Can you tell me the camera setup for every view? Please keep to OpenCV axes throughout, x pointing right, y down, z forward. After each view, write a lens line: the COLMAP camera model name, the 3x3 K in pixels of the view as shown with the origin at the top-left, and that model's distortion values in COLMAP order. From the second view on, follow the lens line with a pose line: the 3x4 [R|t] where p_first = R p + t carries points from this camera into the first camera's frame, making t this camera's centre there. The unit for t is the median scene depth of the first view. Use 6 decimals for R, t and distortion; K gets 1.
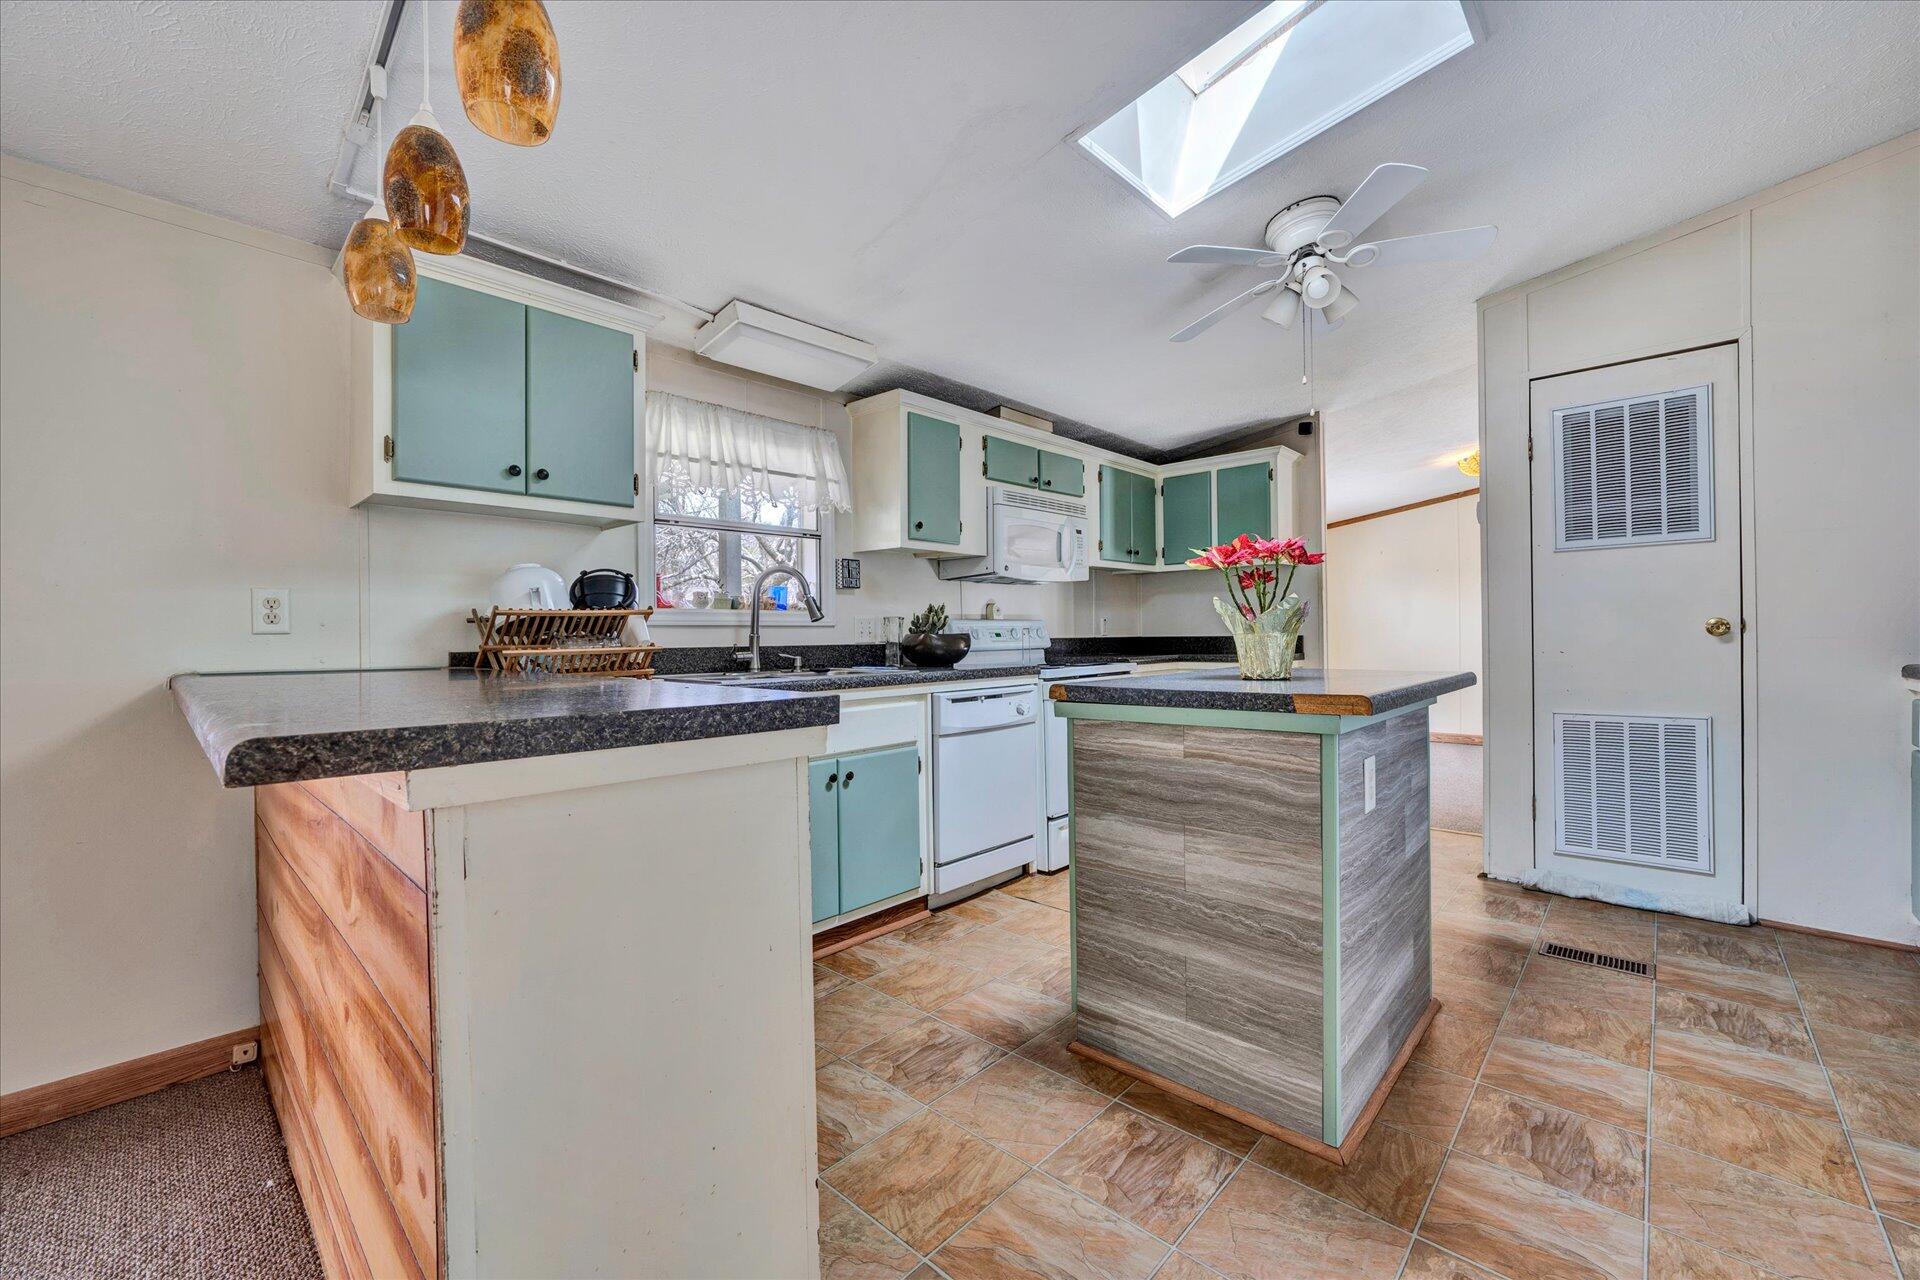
lens RADIAL K [[764.3, 0, 971.8], [0, 764.3, 629.2], [0, 0, 1]] dist [-0.010557, -0.000179]
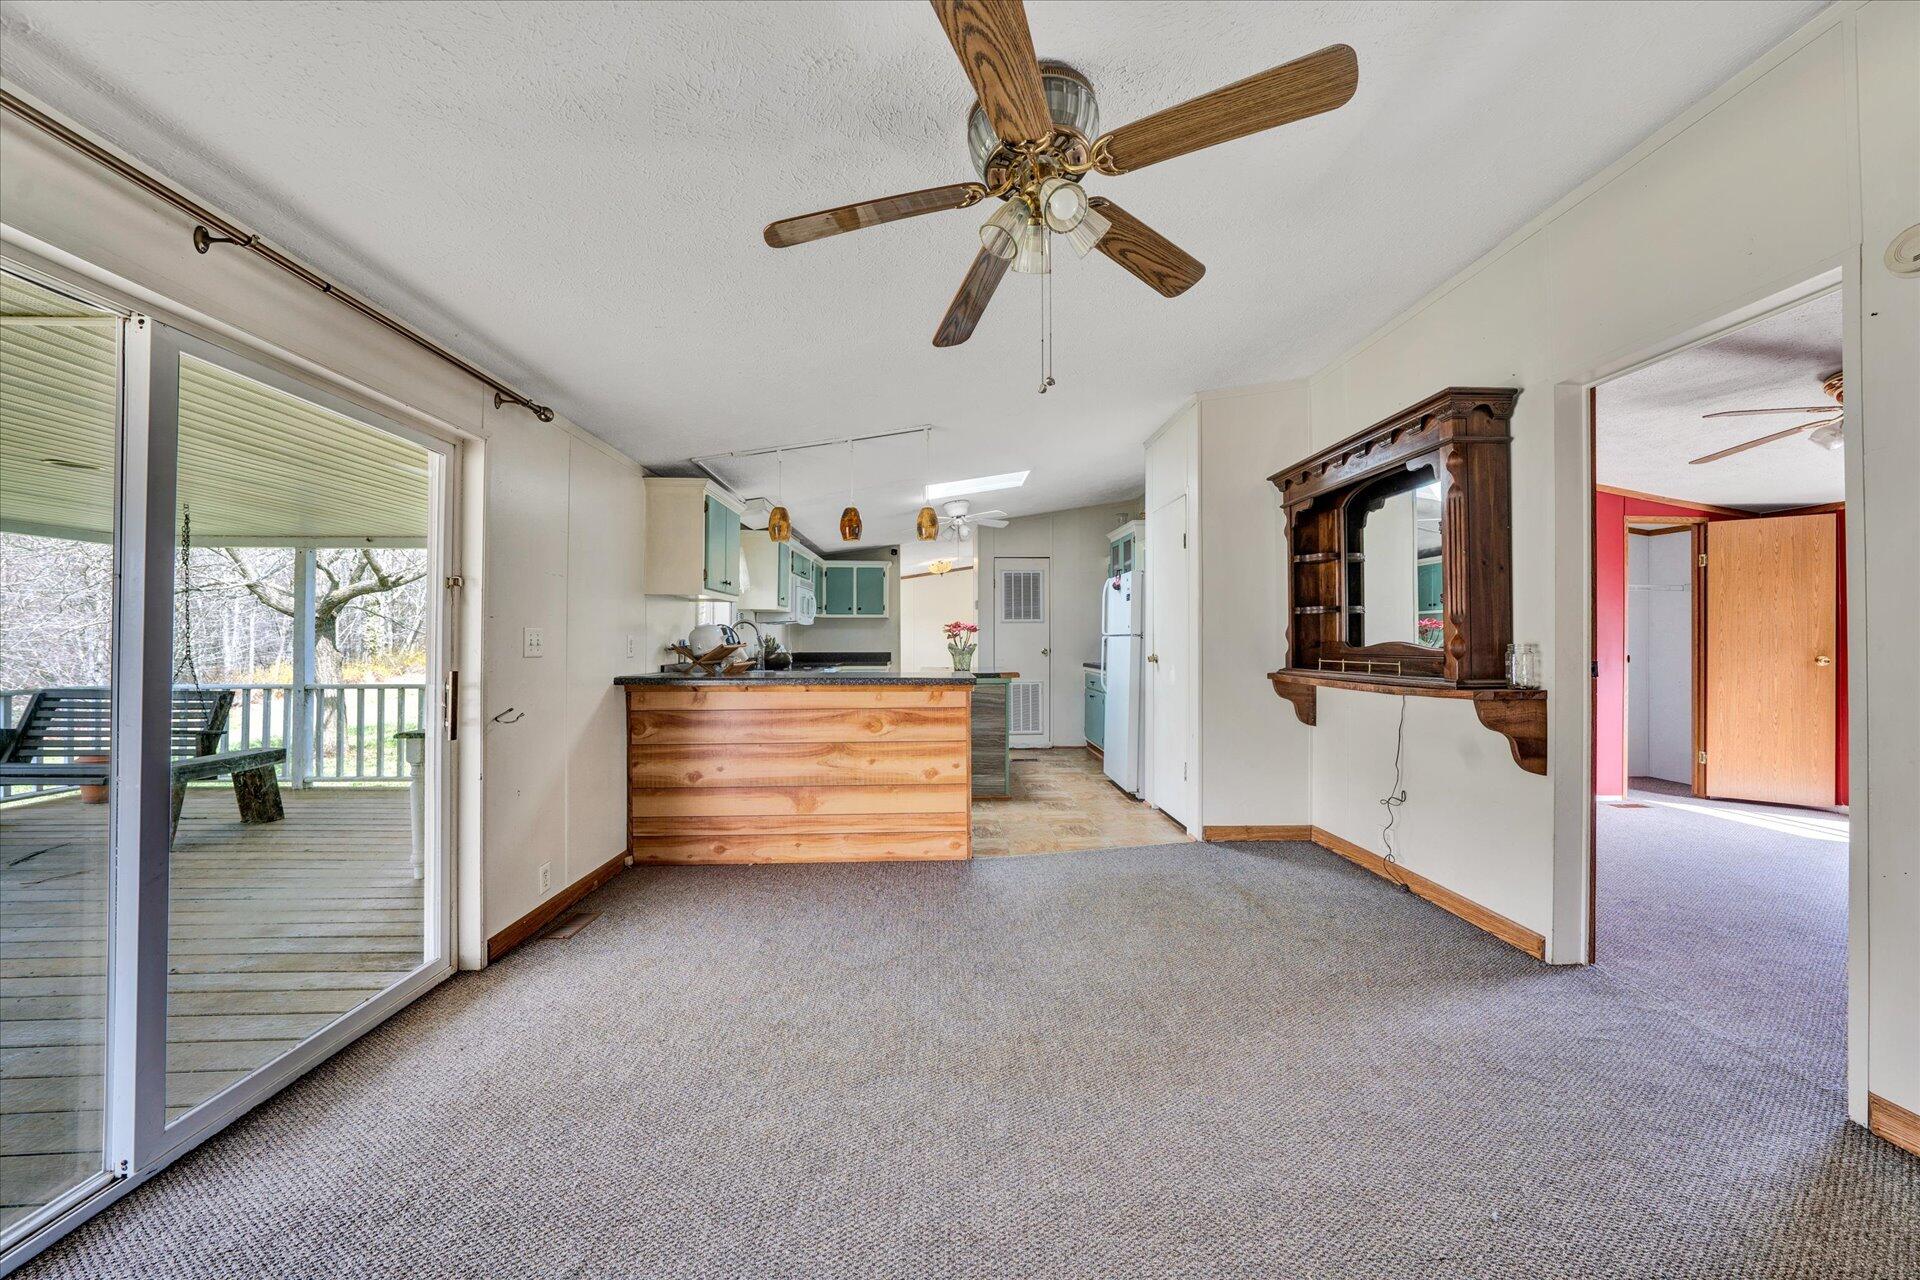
lens RADIAL K [[669.5, 0, 968.5], [0, 669.5, 637.1], [0, 0, 1]] dist [-0.013319, -0.000042]
pose [[0.701842, 0.015011, 0.712175, -0.966363], [-0.011830, 0.999886, -0.009417, -0.025751], [-0.712235, -0.001816, 0.701939, -0.561748]]
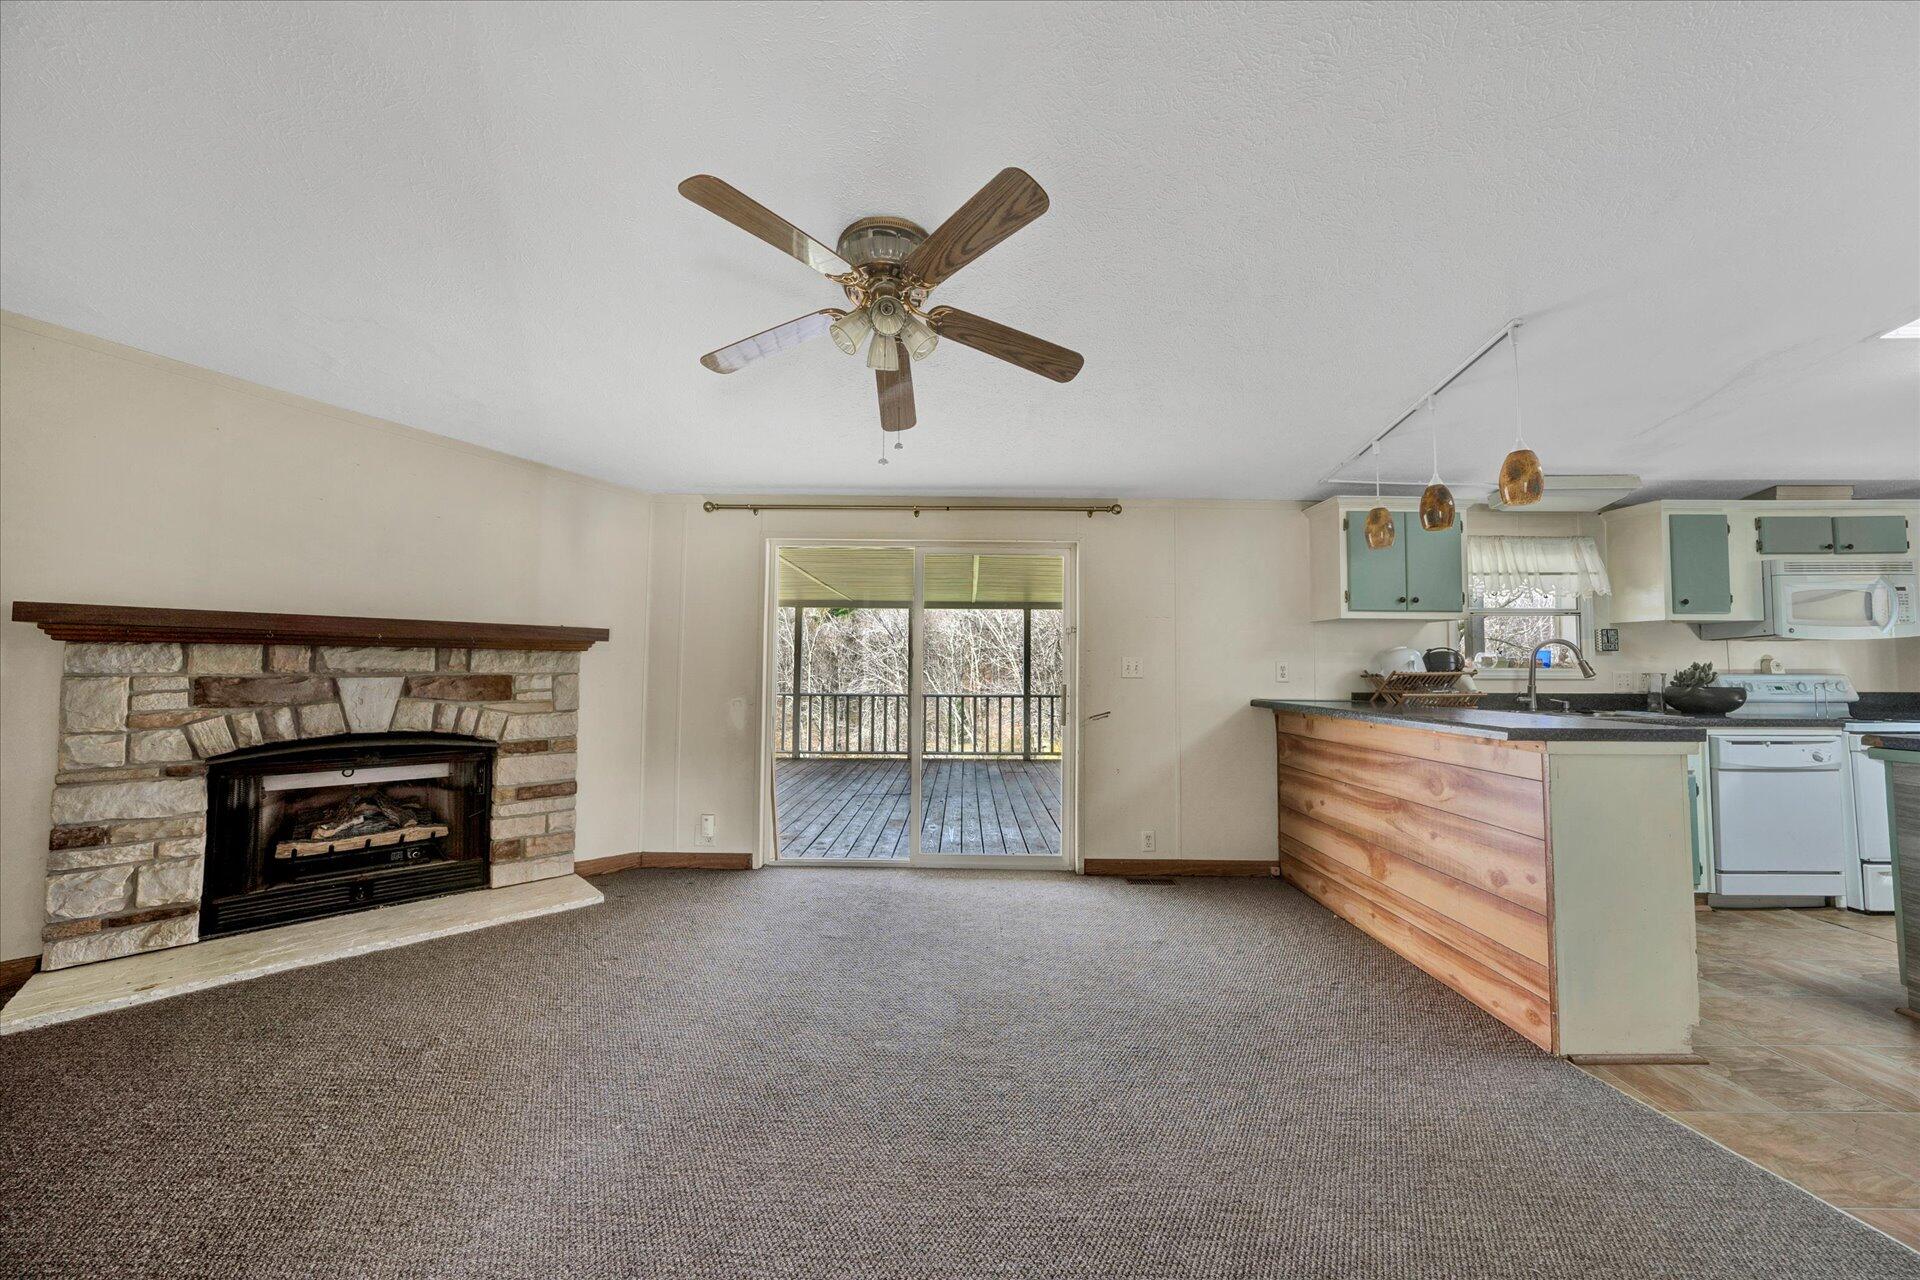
lens RADIAL K [[668.4, 0, 958.5], [0, 668.4, 636.8], [0, 0, 1]] dist [-0.025478, 0.004796]
pose [[0.666671, -0.023185, -0.744991, -0.067137], [-0.006413, 0.999301, -0.036839, -0.029557], [0.745324, 0.029337, 0.666056, -0.609226]]
